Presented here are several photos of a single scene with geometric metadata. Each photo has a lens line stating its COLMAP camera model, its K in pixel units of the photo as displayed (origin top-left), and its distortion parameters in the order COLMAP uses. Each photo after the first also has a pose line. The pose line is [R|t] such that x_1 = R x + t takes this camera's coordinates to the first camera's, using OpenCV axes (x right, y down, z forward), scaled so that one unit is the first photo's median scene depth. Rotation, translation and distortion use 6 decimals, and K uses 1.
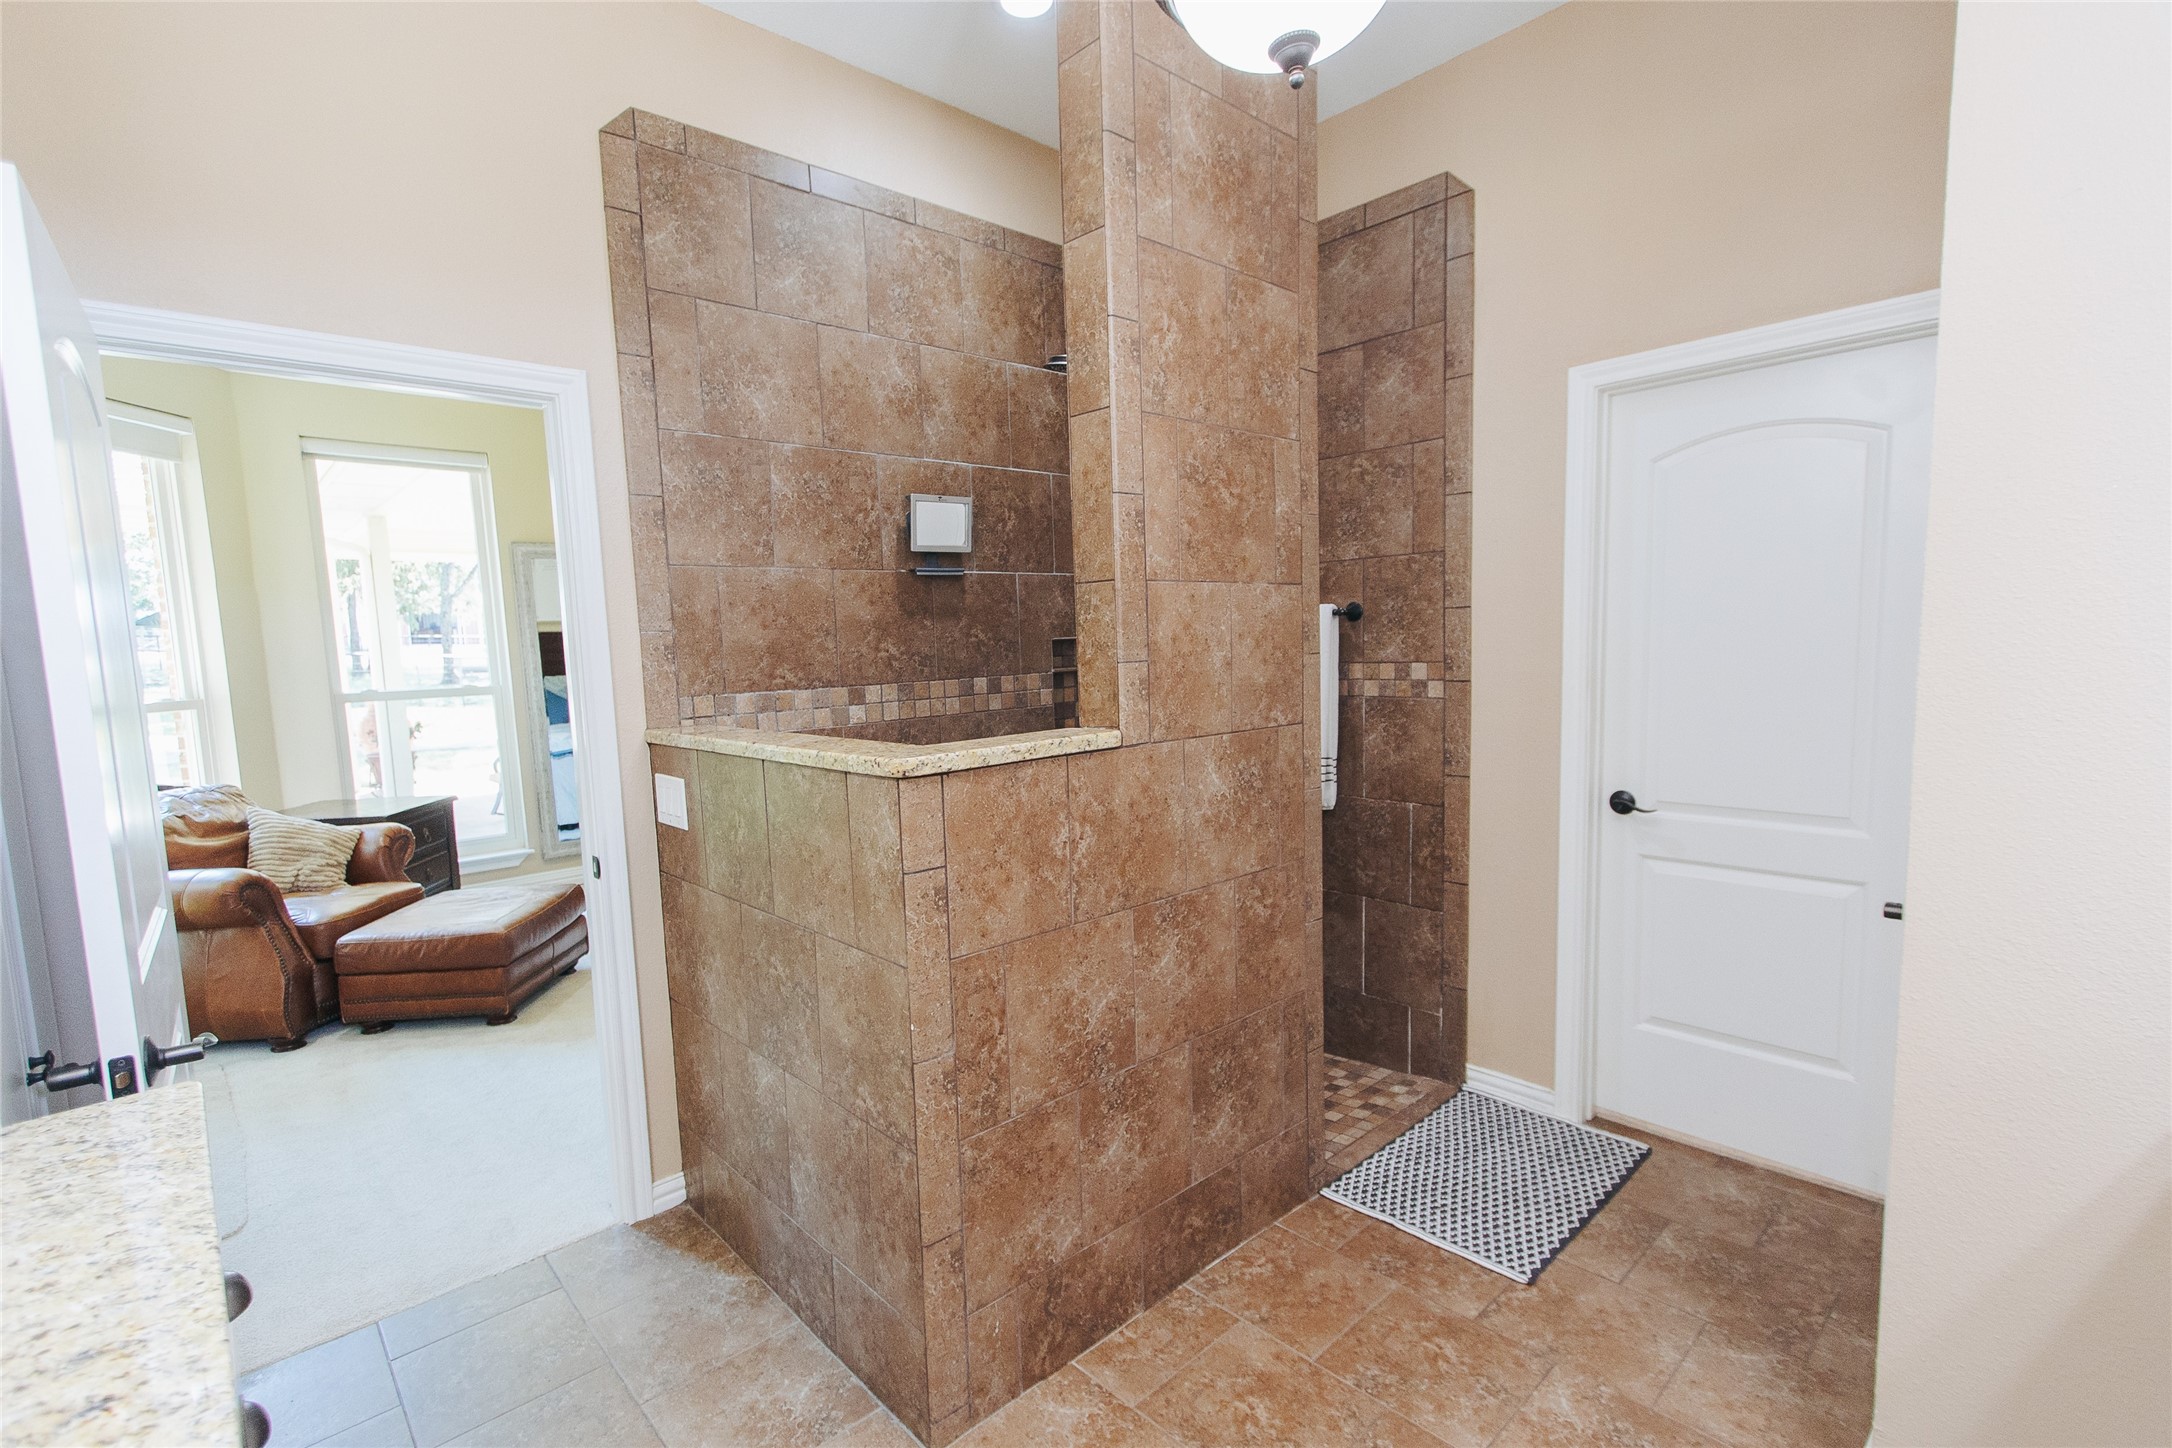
lens RADIAL K [[992.9, 0, 1092.7], [0, 992.9, 725.3], [0, 0, 1]] dist [0.002233, 0.000377]
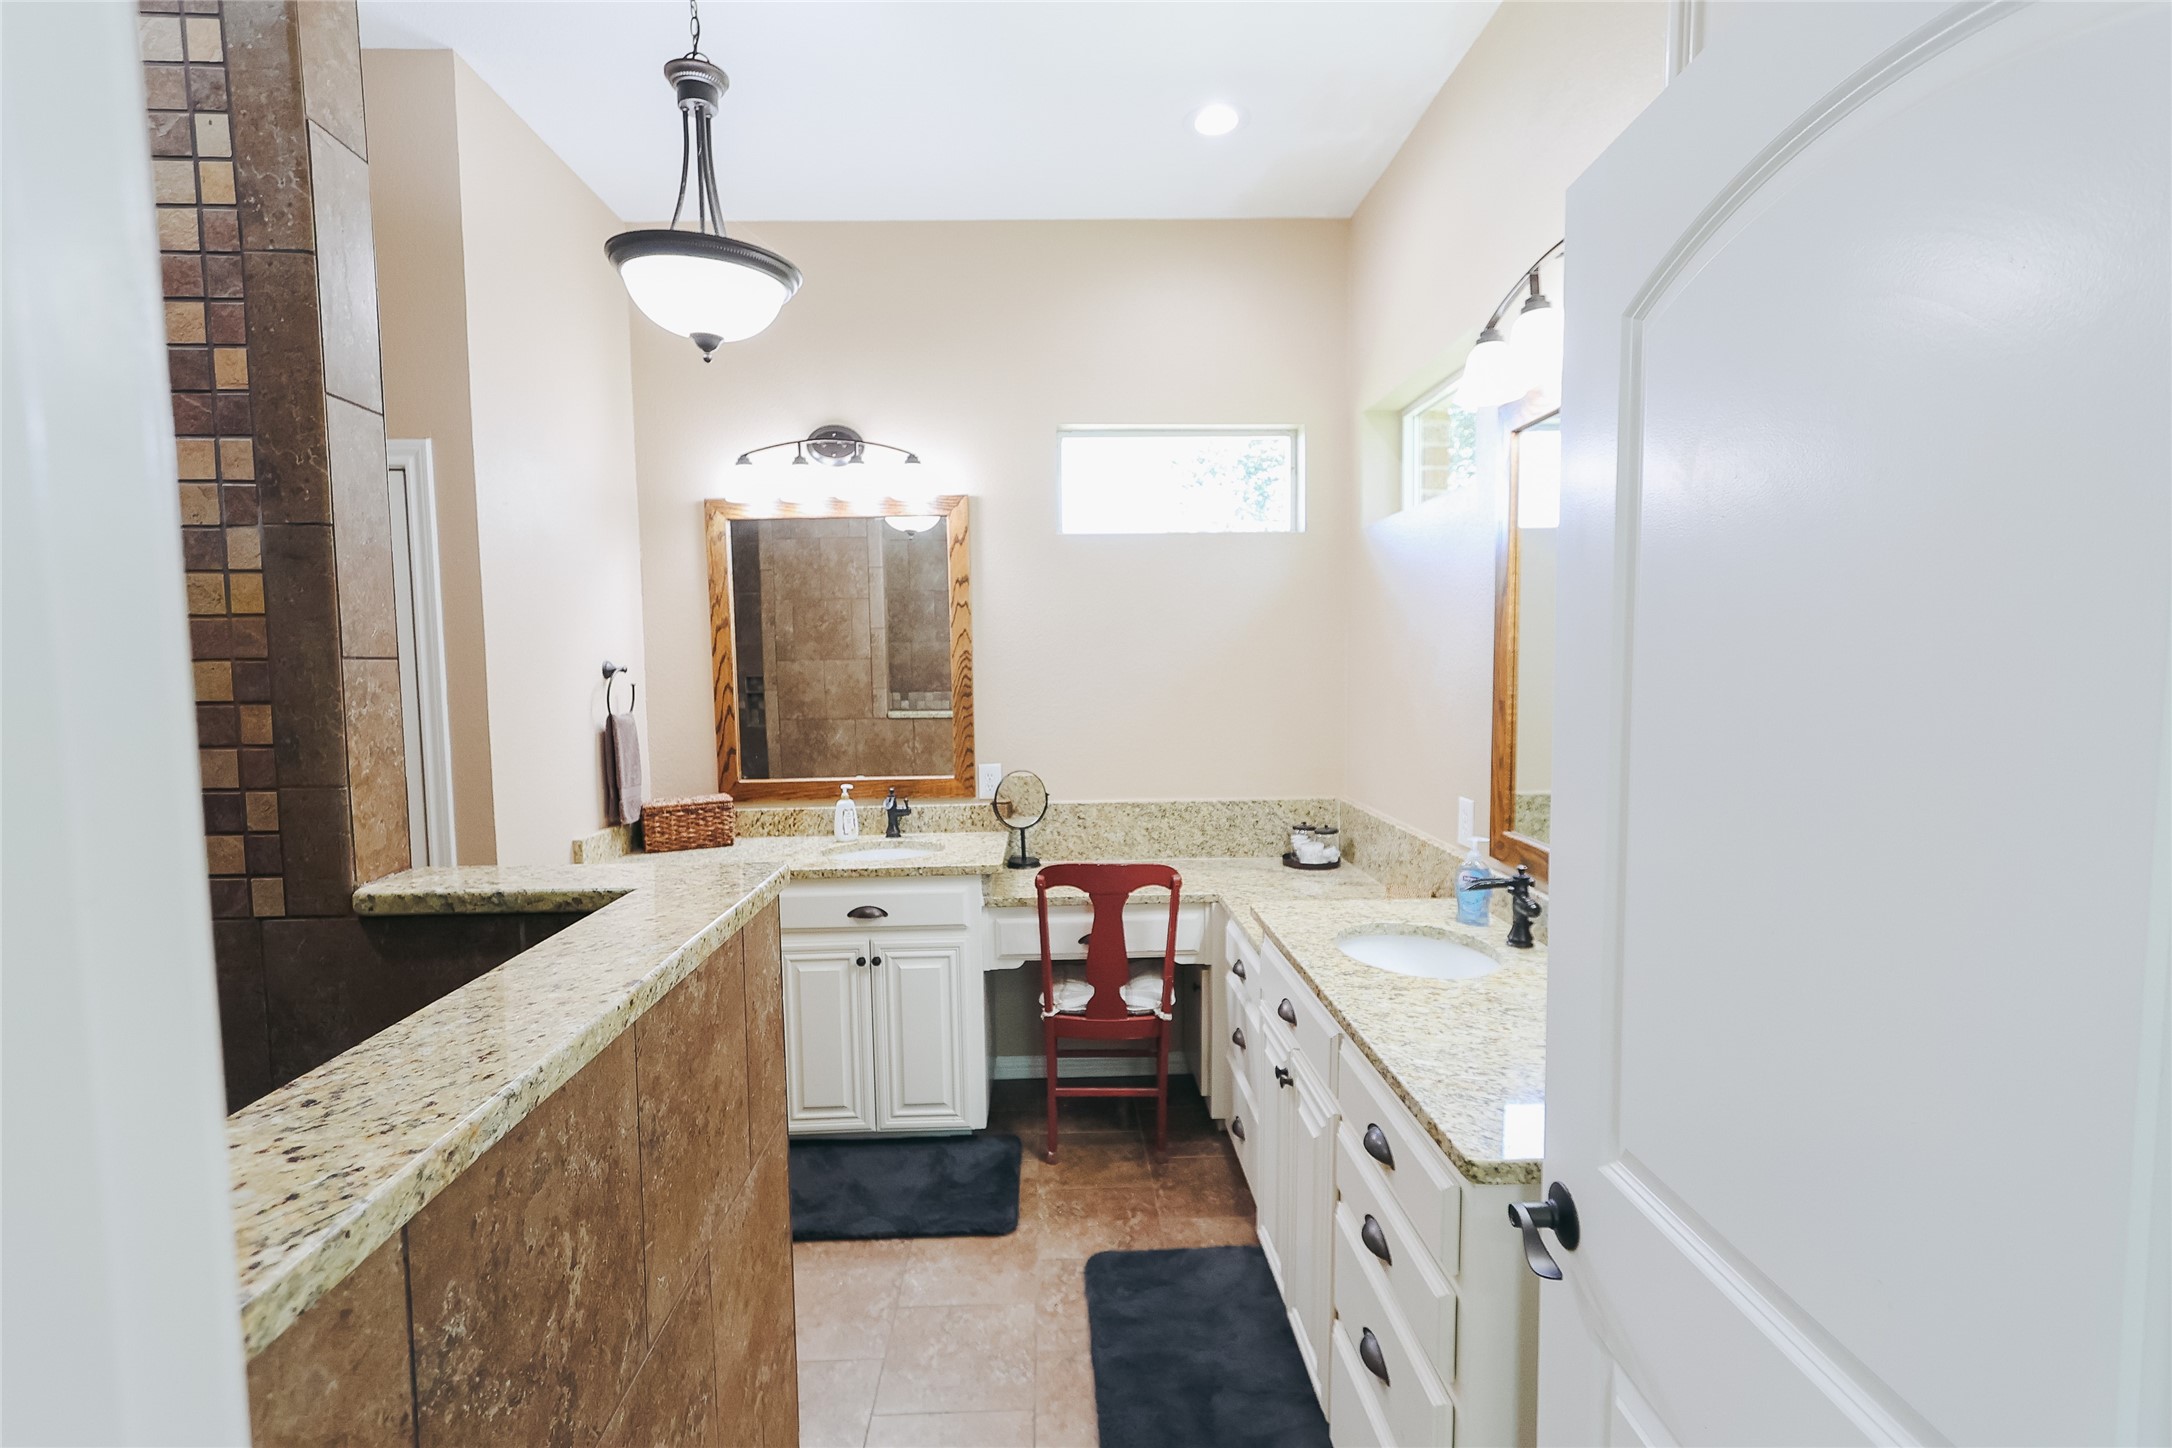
lens RADIAL K [[992.9, 0, 1084.5], [0, 992.9, 728.3], [0, 0, 1]] dist [0.002233, 0.000377]
pose [[-0.755677, 0.001720, 0.654942, -0.619033], [0.110147, 0.986087, 0.124498, -0.099691], [-0.645615, 0.166221, -0.745353, 0.928053]]
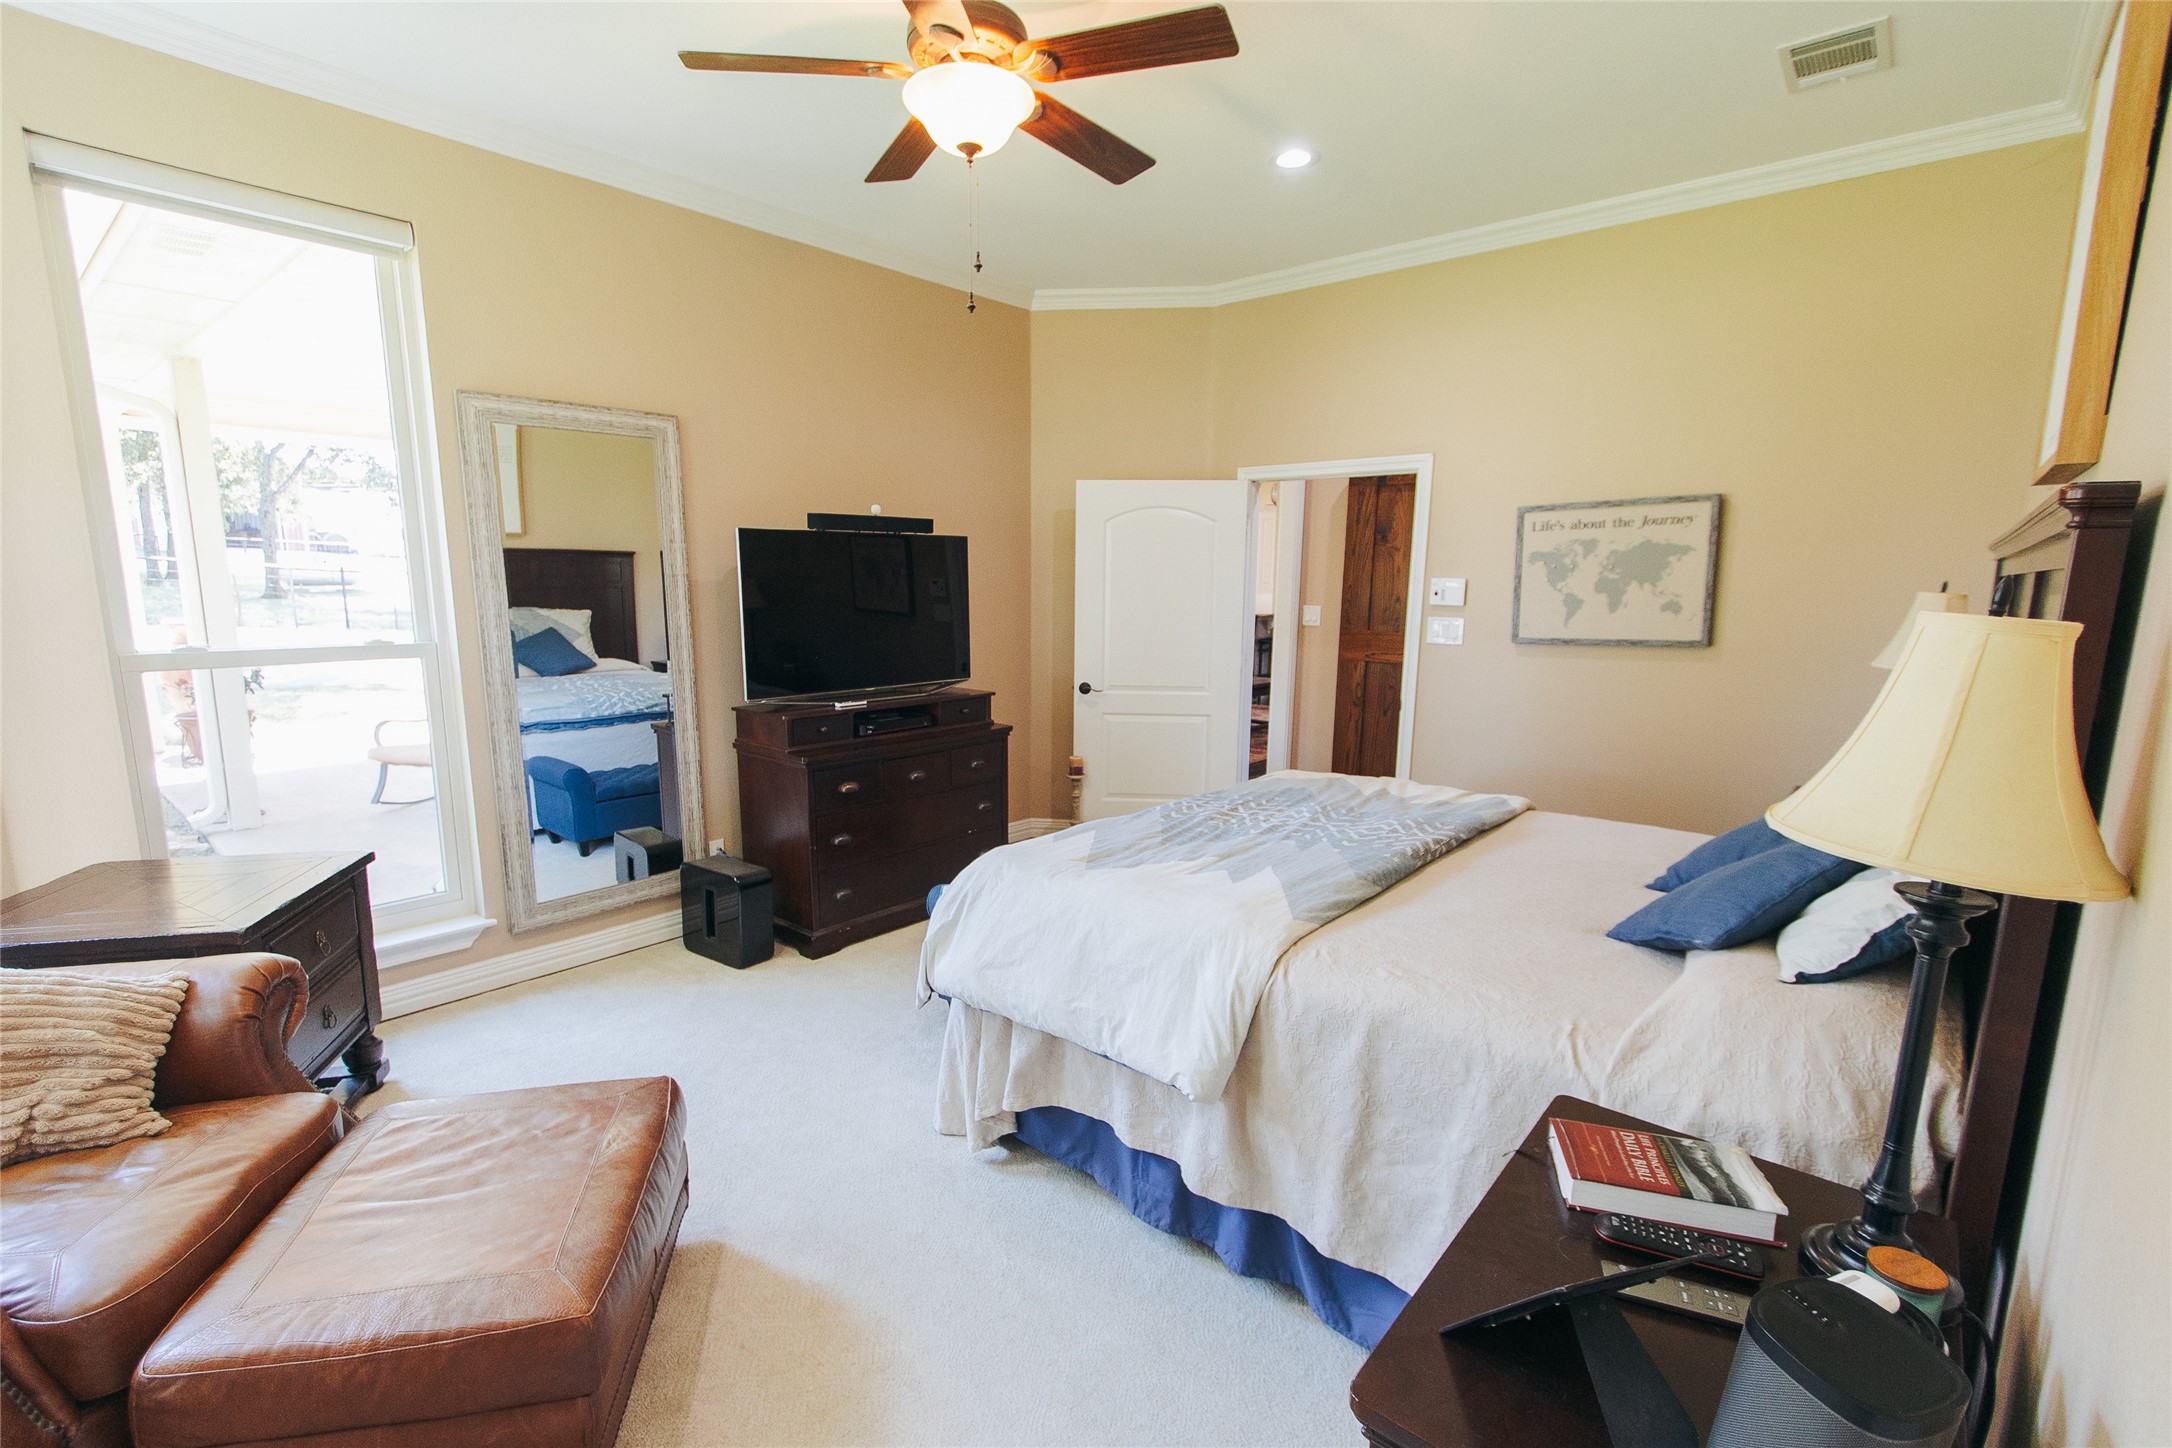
lens RADIAL K [[992.9, 0, 1078.9], [0, 992.9, 731.3], [0, 0, 1]] dist [0.002233, 0.000377]
pose [[0.993326, 0.028053, 0.111876, -0.292989], [-0.035500, 0.997245, 0.065136, -0.040237], [-0.109741, -0.068673, 0.991585, 0.388992]]
